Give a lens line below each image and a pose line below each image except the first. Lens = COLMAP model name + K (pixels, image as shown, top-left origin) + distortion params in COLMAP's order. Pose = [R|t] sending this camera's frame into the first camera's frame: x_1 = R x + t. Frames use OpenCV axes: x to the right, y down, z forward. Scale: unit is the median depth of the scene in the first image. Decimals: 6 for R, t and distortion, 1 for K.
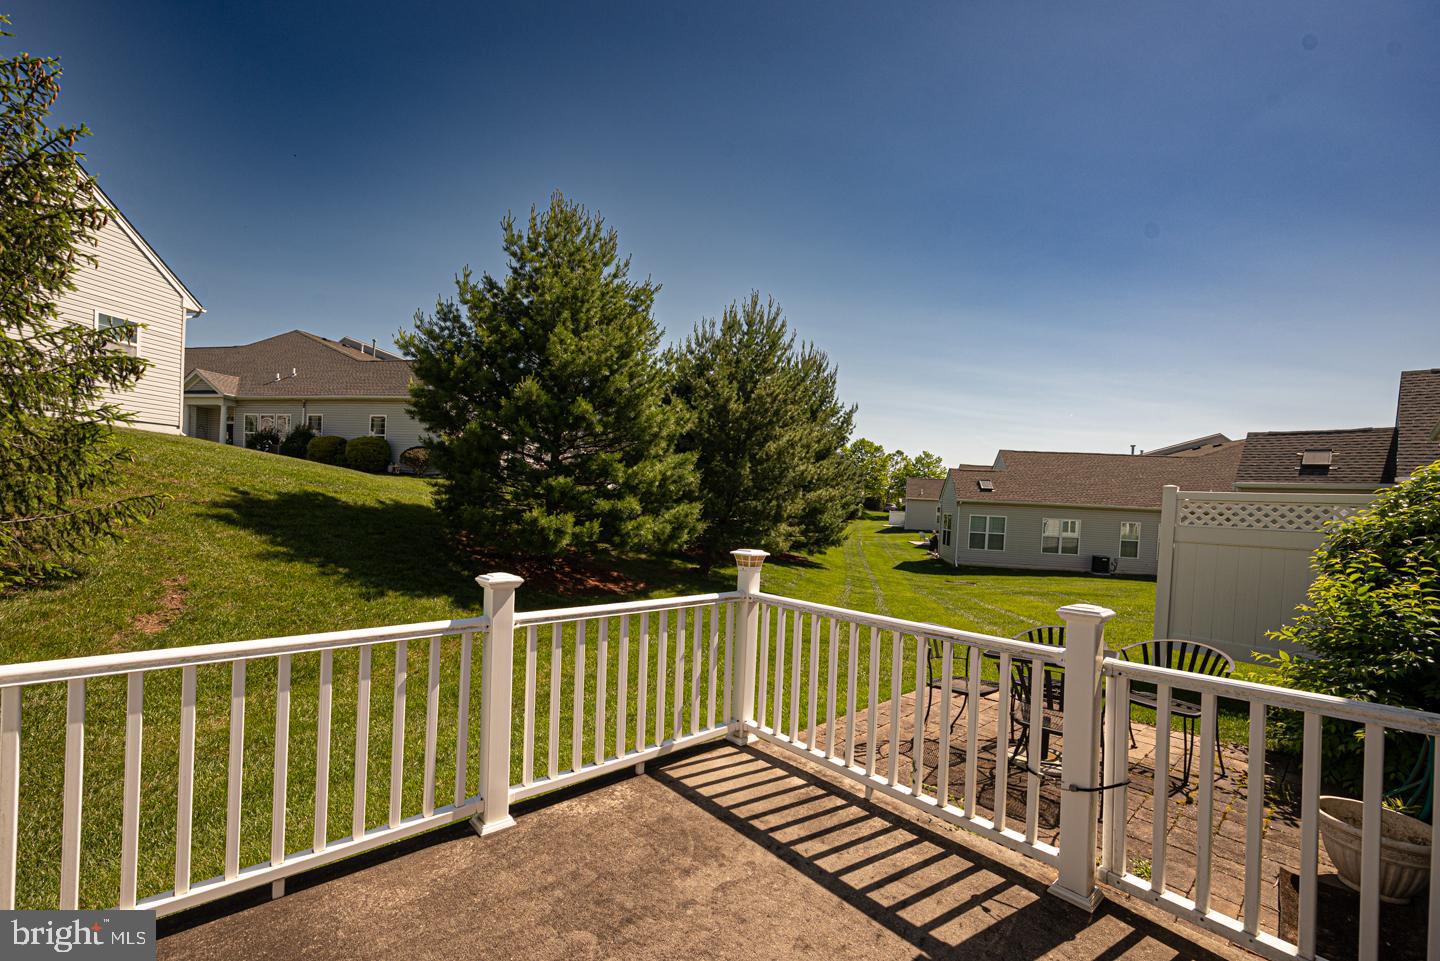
lens RADIAL K [[583.5, 0, 717.5], [0, 583.5, 510.1], [0, 0, 1]] dist [0.000157, -0.000428]
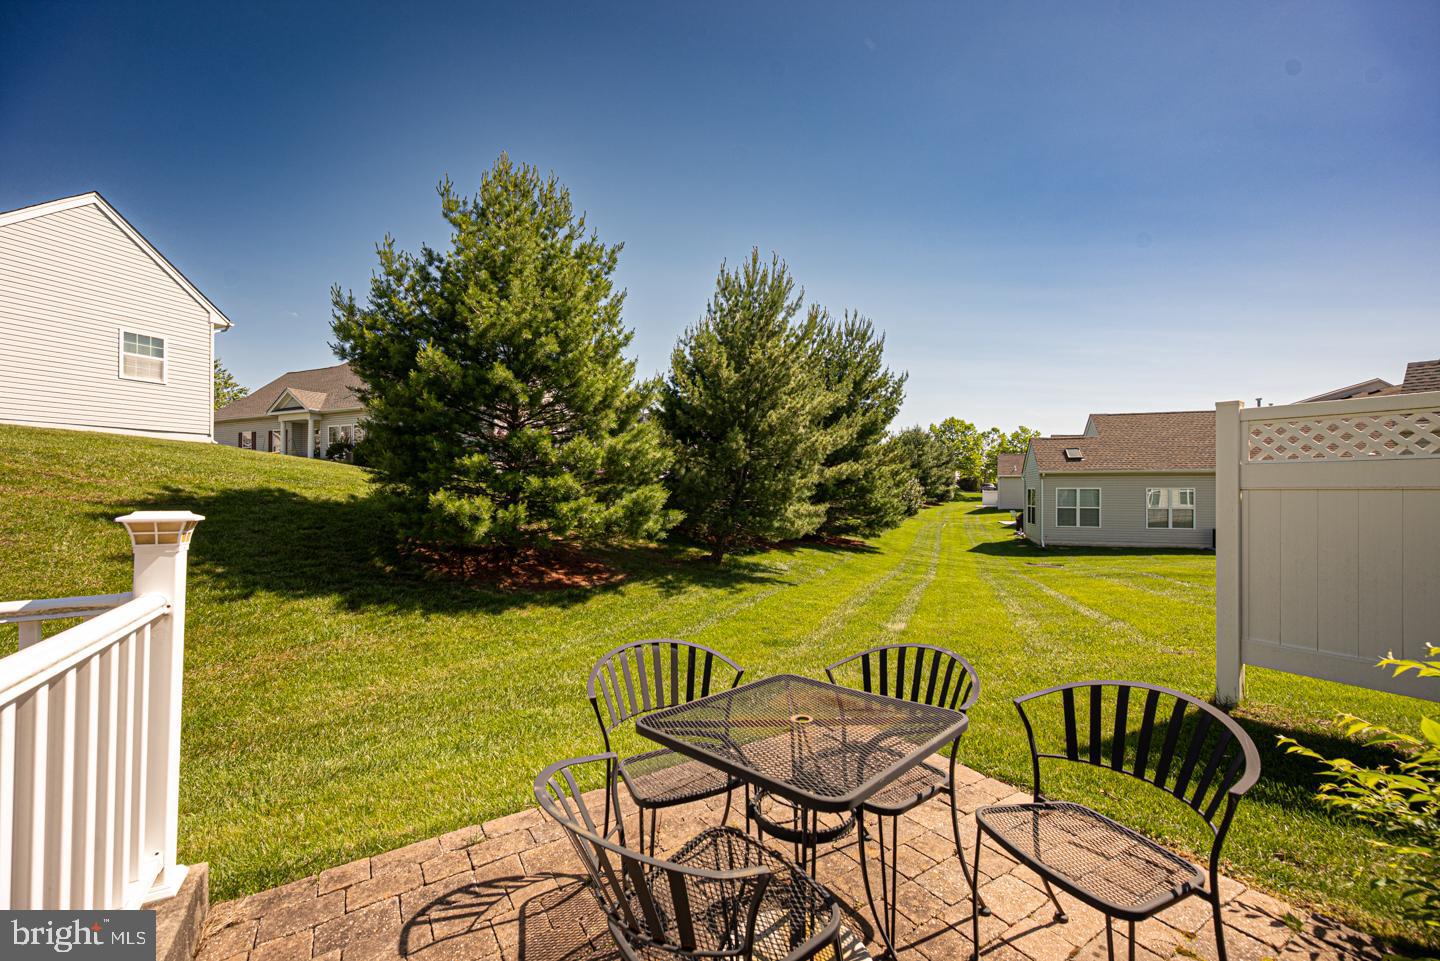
lens RADIAL K [[566.0, 0, 724.8], [0, 566.0, 486.5], [0, 0, 1]] dist [-0.000637, -0.000162]
pose [[0.986530, -0.047195, -0.156625, 0.196705], [0.043119, 0.998640, -0.029322, 0.025990], [0.157795, 0.022174, 0.987223, 0.187596]]
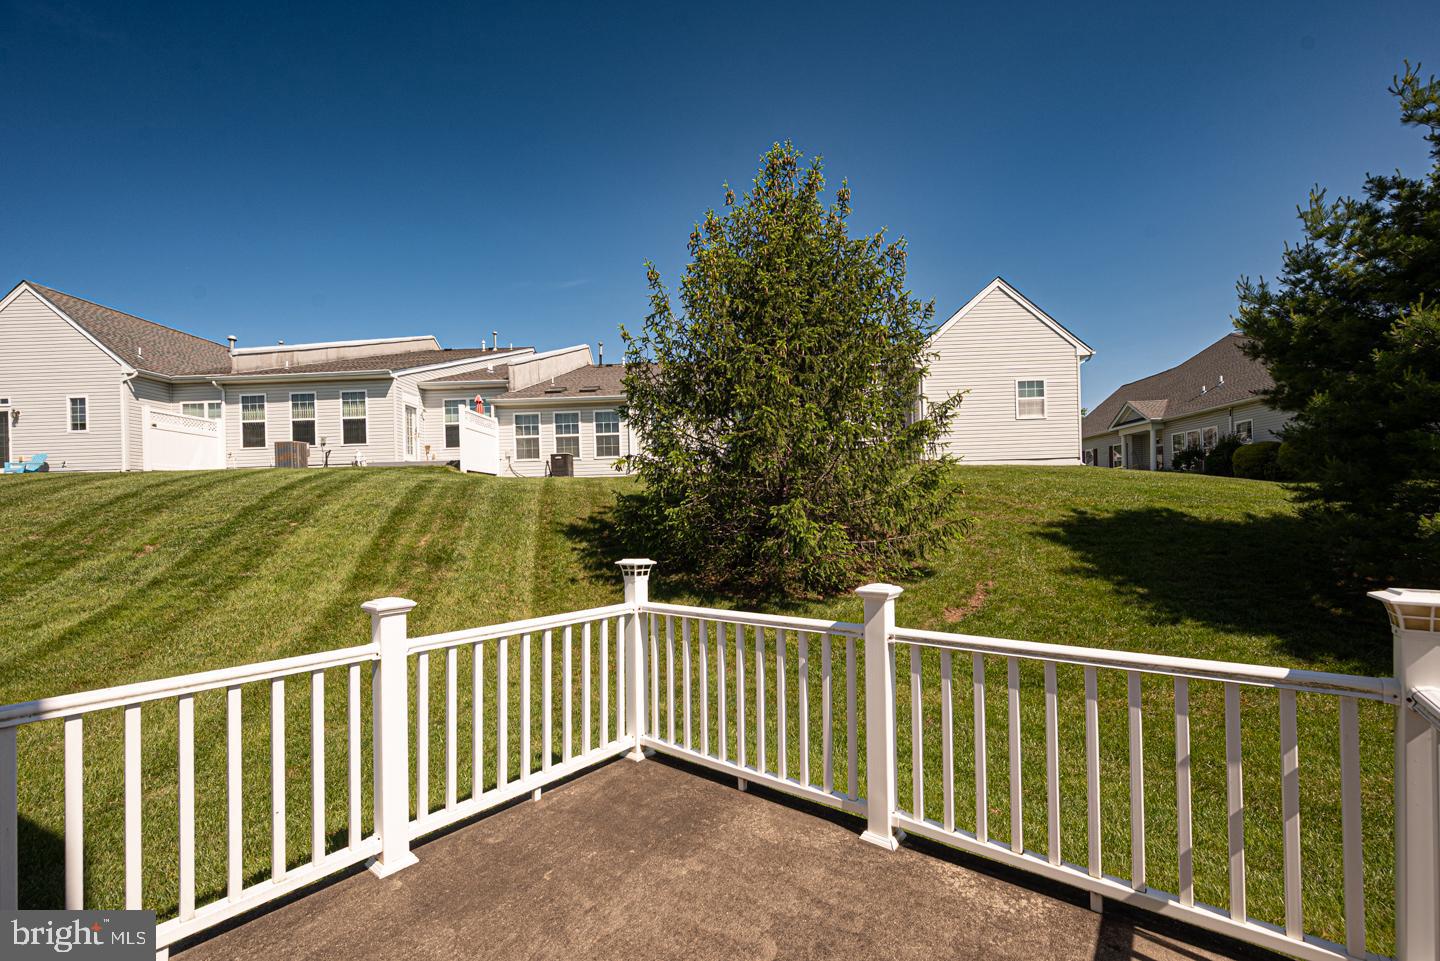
lens RADIAL K [[583.5, 0, 717.5], [0, 583.5, 510.1], [0, 0, 1]] dist [0.000157, -0.000428]
pose [[0.164590, -0.050566, -0.985065, 0.128902], [0.017307, 0.998679, -0.048373, 0.005747], [0.986210, -0.009087, 0.165248, 0.127269]]
